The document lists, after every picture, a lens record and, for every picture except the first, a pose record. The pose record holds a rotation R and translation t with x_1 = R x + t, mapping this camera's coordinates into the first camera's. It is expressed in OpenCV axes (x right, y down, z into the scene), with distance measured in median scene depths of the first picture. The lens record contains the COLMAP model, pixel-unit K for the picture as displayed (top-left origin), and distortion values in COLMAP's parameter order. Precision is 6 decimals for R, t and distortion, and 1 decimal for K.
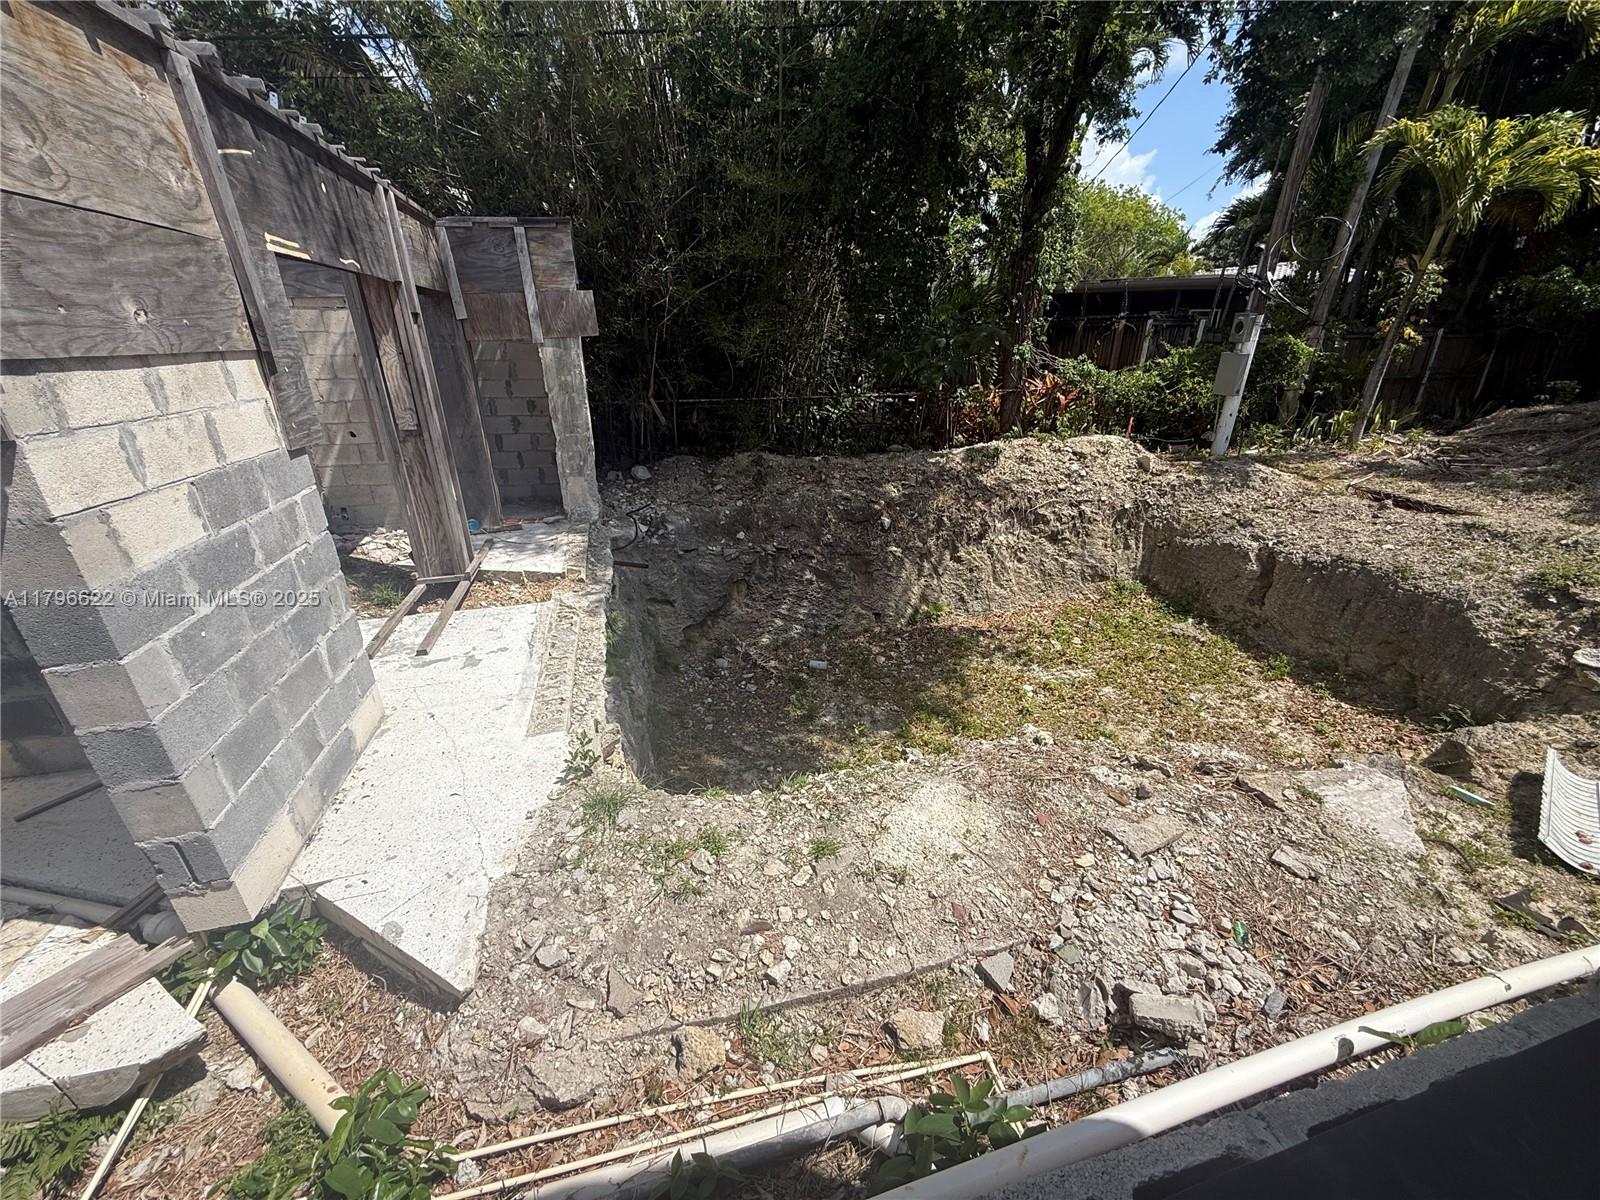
lens RADIAL K [[632.7, 0, 800.0], [0, 632.7, 600.0], [0, 0, 1]] dist [-0.001804, 0.000002]
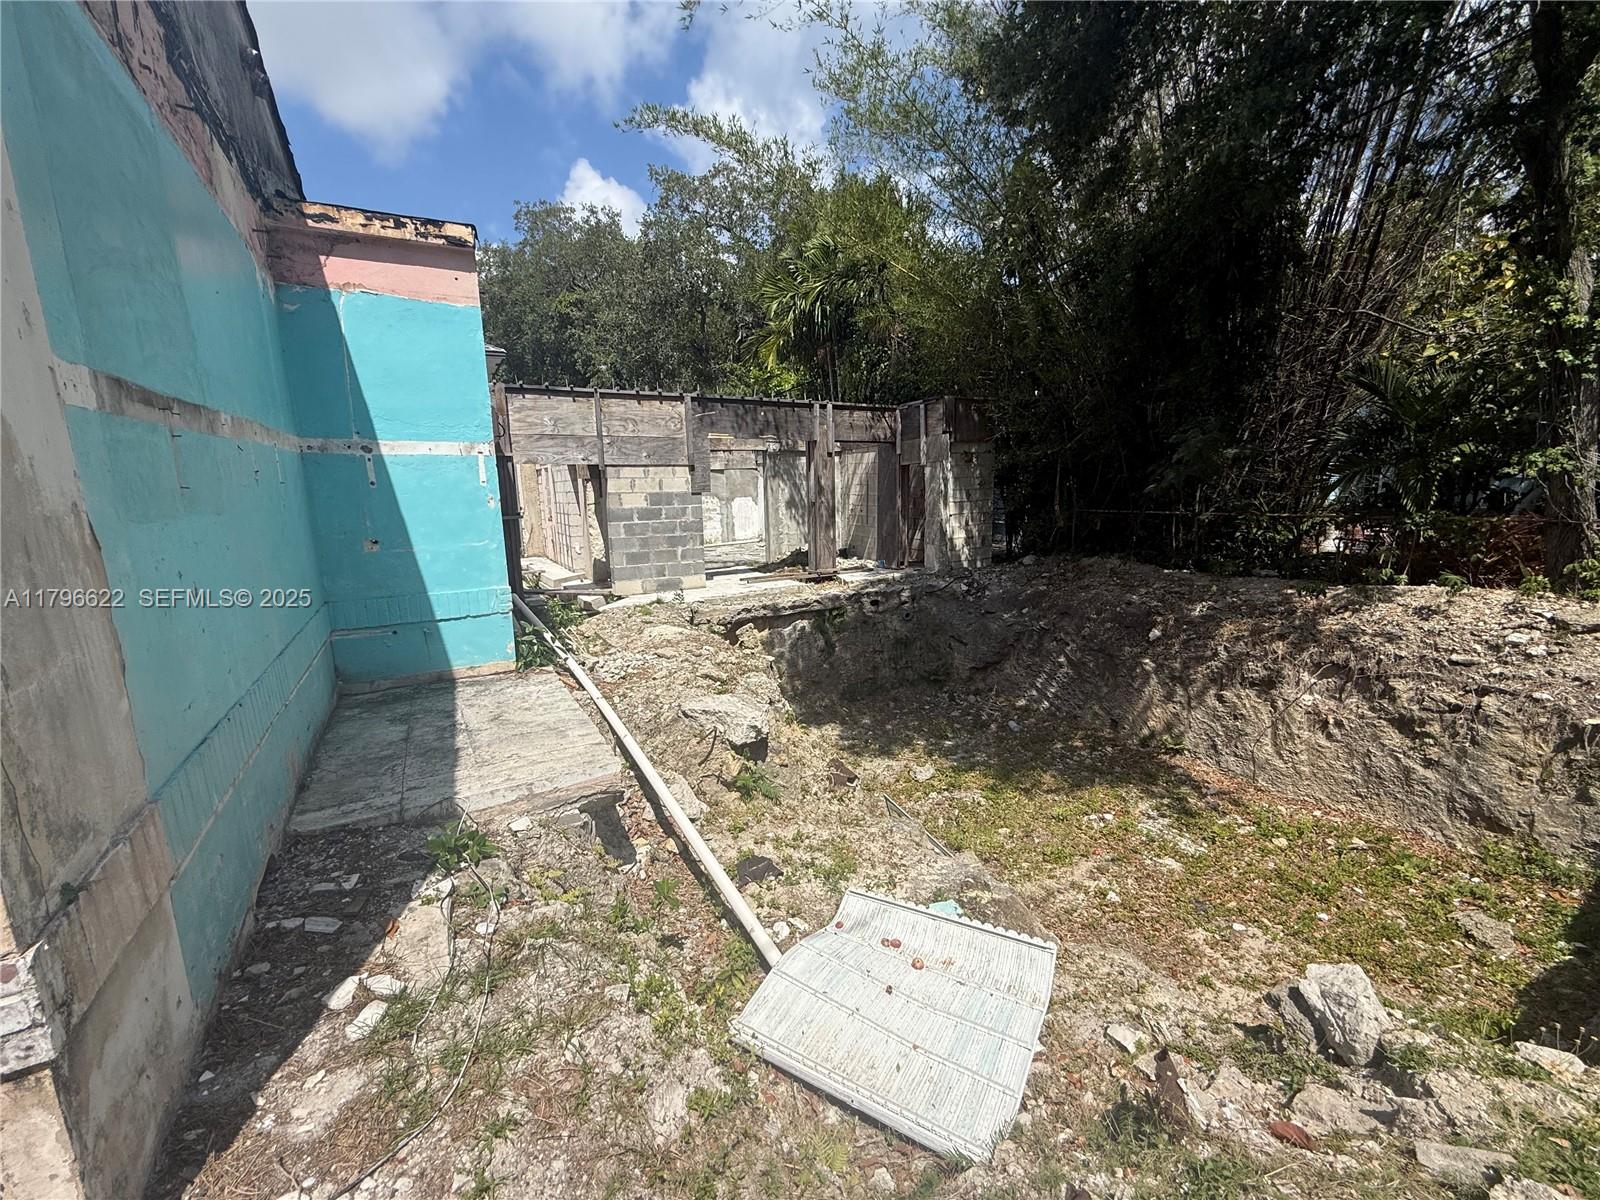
lens RADIAL K [[632.7, 0, 800.0], [0, 632.7, 600.0], [0, 0, 1]] dist [-0.001804, 0.000002]
pose [[0.278815, 0.168501, -0.945447, 0.879516], [-0.359033, 0.931387, 0.060115, -0.036453], [0.890706, 0.322686, 0.320182, 0.199692]]
